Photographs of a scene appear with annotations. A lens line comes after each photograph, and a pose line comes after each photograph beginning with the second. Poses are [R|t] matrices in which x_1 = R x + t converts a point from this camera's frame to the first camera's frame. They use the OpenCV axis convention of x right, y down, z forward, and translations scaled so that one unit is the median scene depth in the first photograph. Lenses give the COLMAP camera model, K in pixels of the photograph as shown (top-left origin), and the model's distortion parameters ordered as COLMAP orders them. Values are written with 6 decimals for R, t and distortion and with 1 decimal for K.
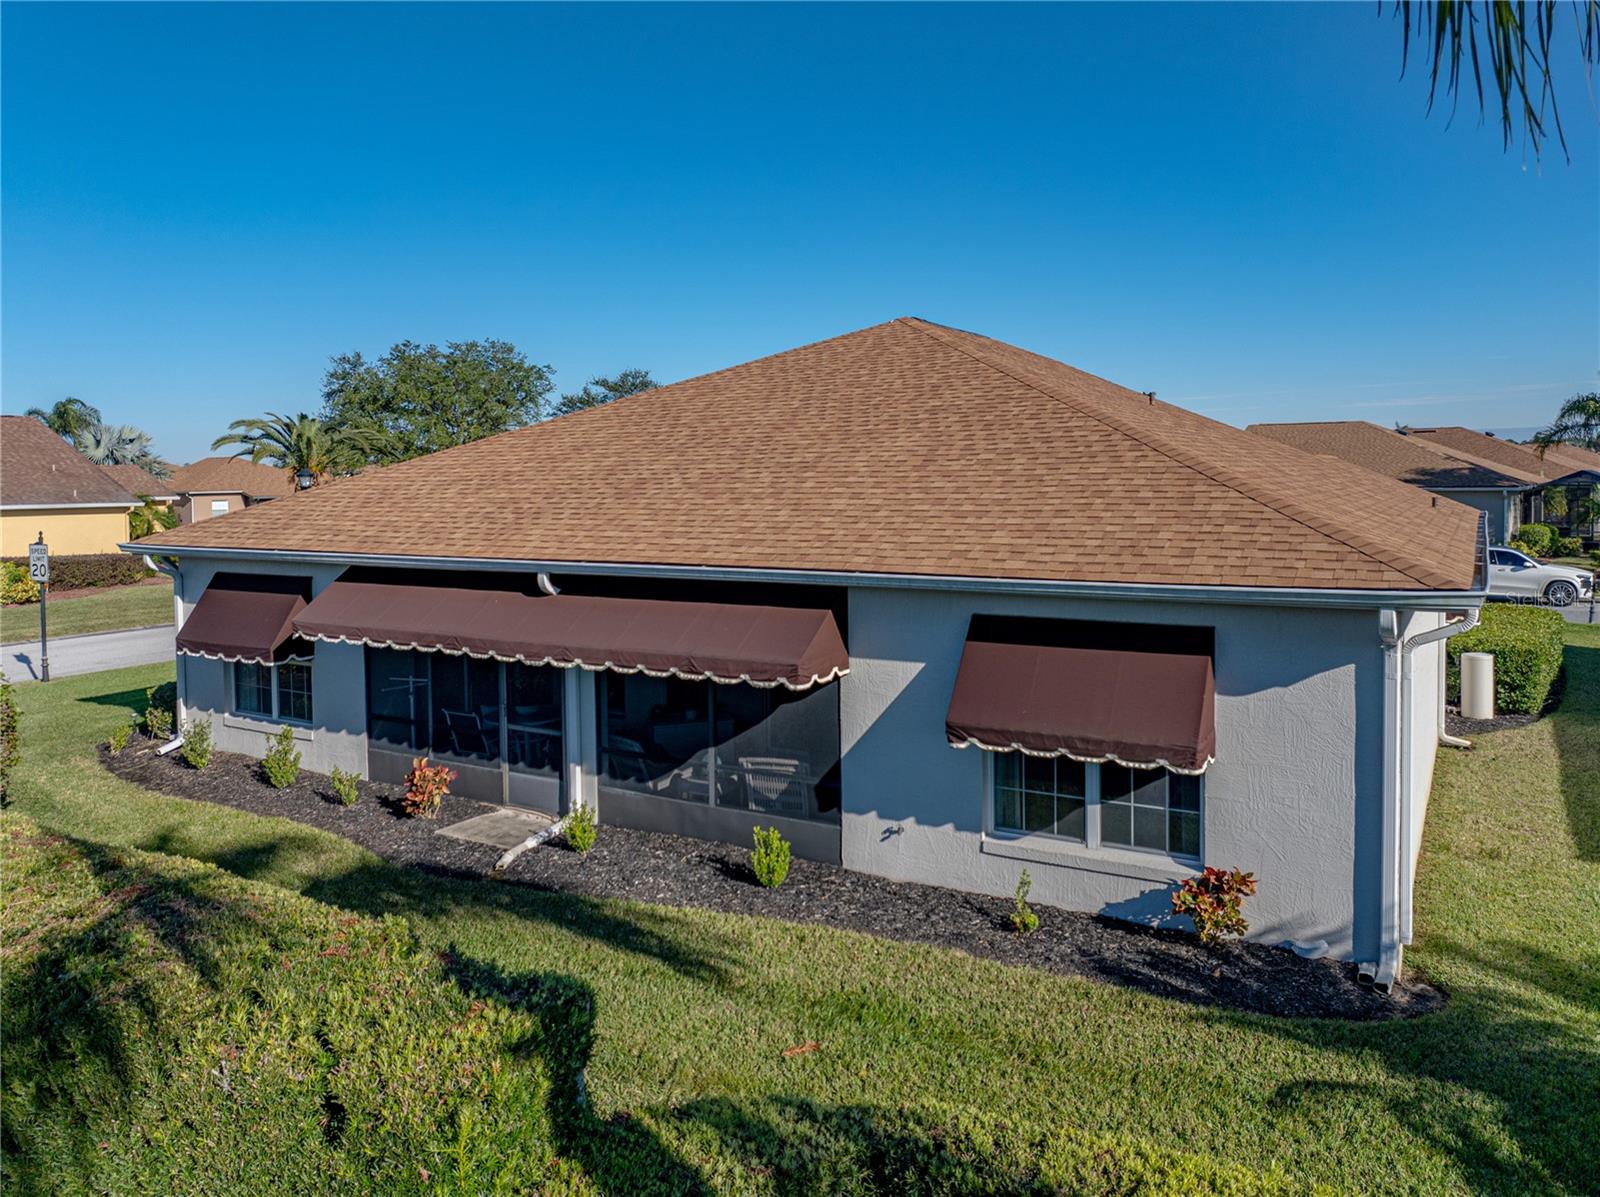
lens RADIAL K [[1142.3, 0, 805.3], [0, 1142.3, 600.4], [0, 0, 1]] dist [-0.020035, 0.012105]
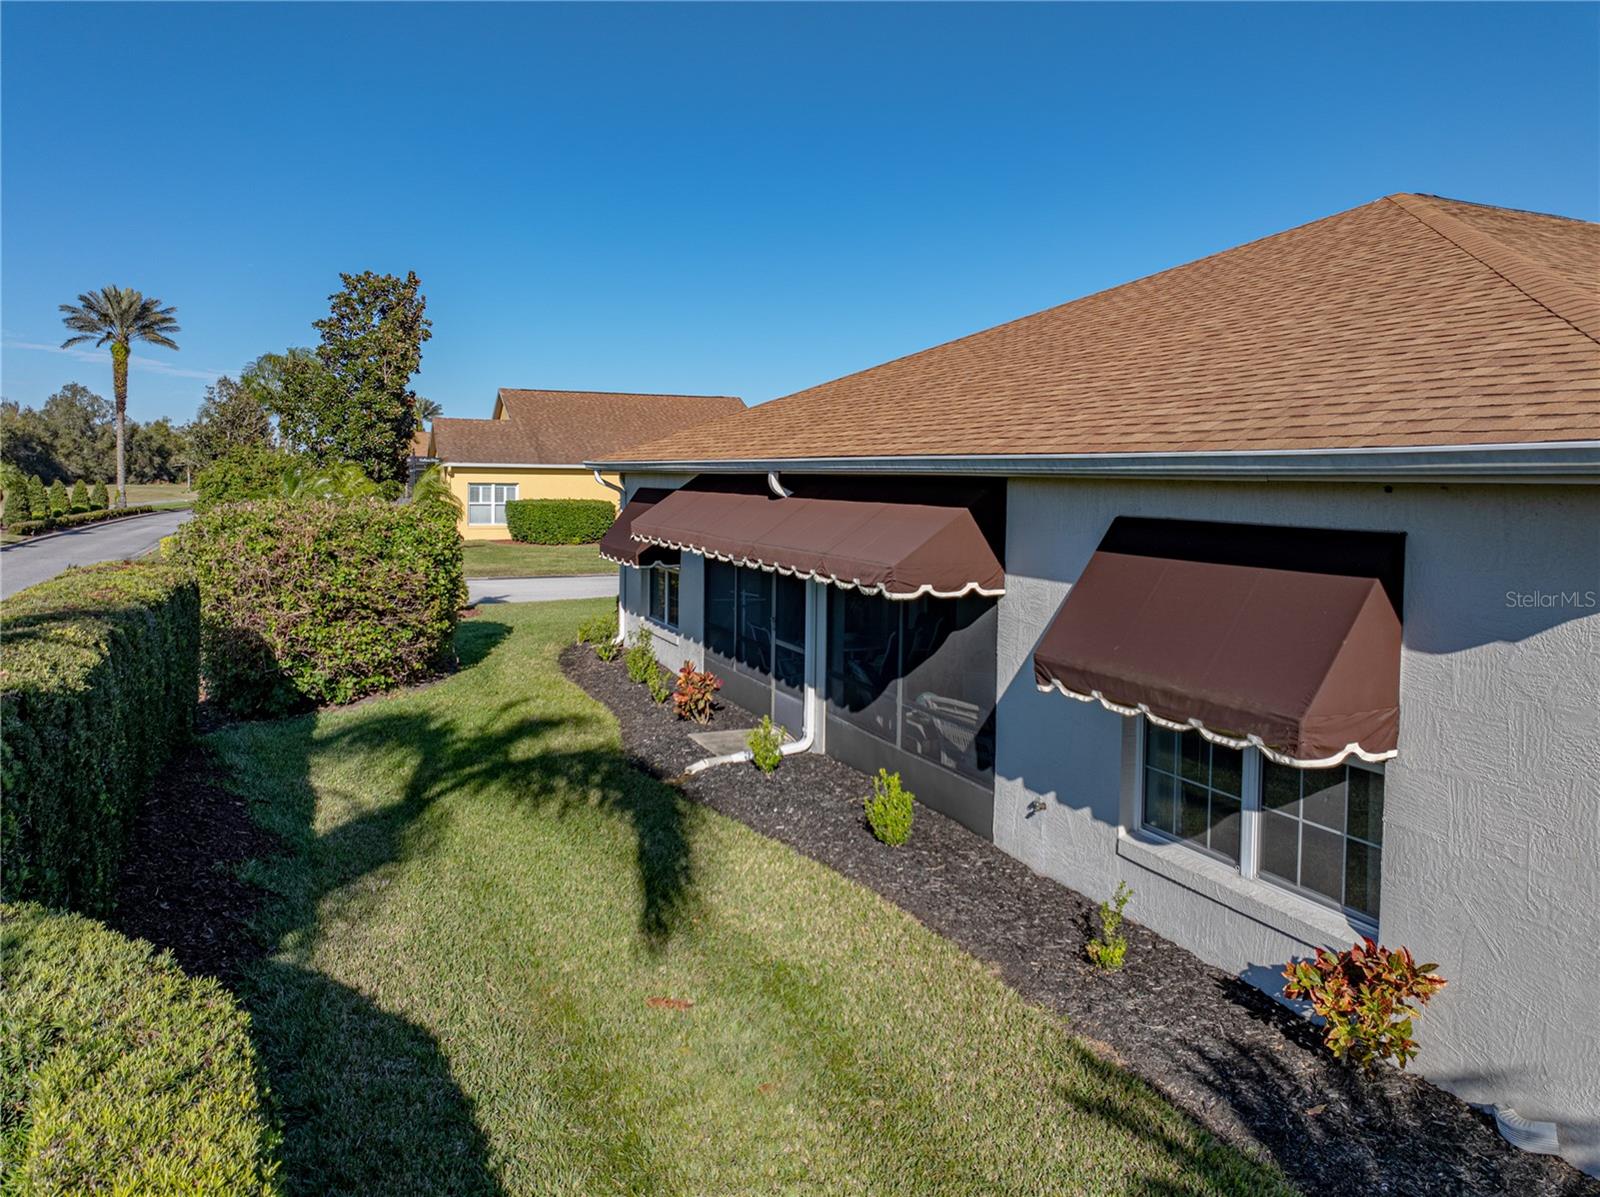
lens RADIAL K [[1142.3, 0, 801.3], [0, 1142.3, 592.2], [0, 0, 1]] dist [-0.020035, 0.012105]
pose [[0.799362, 0.081879, -0.595245, 0.406493], [-0.087214, 0.995991, 0.019882, 0.061044], [0.594487, 0.036021, 0.803298, 0.304914]]
